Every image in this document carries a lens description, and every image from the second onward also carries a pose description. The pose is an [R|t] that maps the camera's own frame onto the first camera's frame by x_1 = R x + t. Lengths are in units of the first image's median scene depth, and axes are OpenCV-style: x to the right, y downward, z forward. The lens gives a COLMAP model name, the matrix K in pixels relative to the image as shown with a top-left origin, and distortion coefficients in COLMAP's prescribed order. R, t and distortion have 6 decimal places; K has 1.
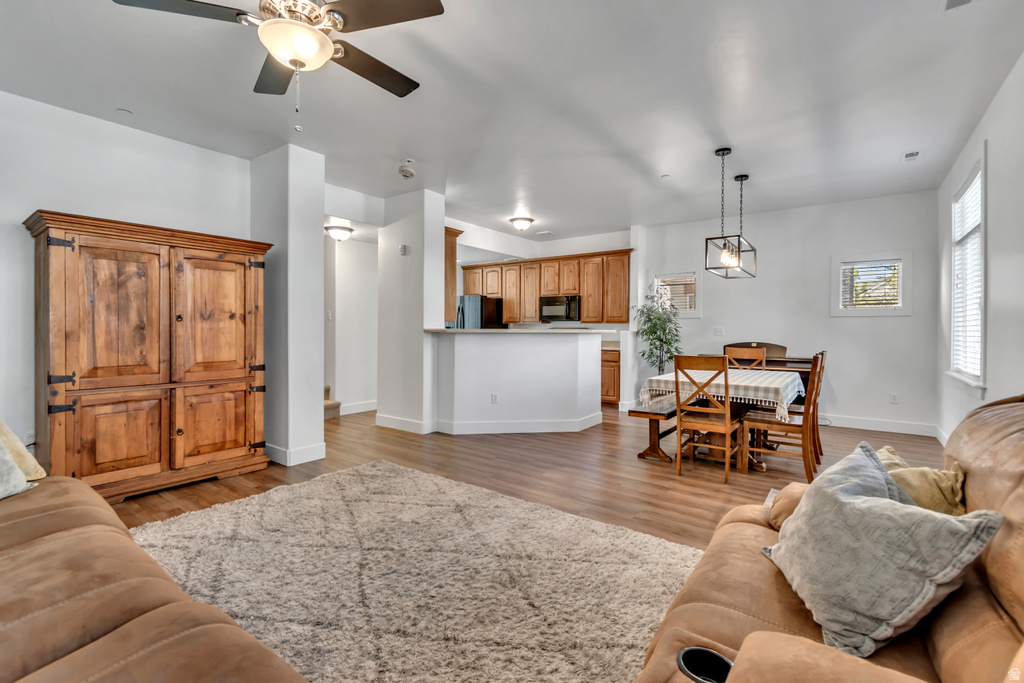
lens RADIAL K [[456.9, 0, 514.3], [0, 456.9, 332.3], [0, 0, 1]] dist [0.005526, -0.000509]
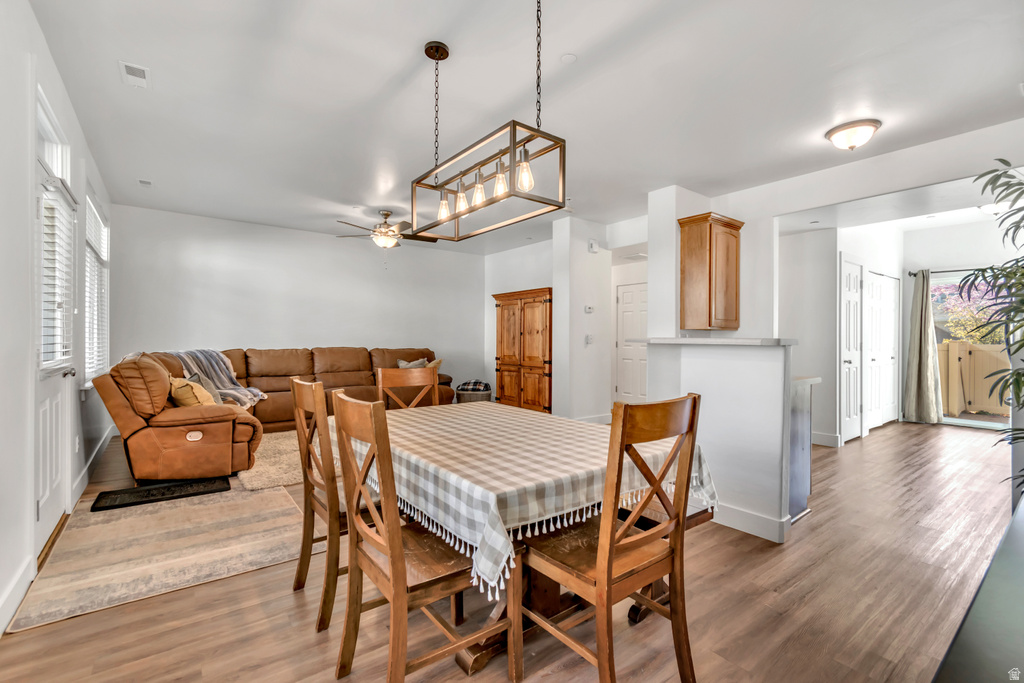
lens RADIAL K [[456.9, 0, 514.9], [0, 456.9, 339.9], [0, 0, 1]] dist [0.005526, -0.000509]
pose [[-0.272366, -0.005597, -0.962177, 0.797737], [-0.011384, 0.999932, -0.002594, 0.001248], [0.962126, 0.010247, -0.272411, 0.985527]]
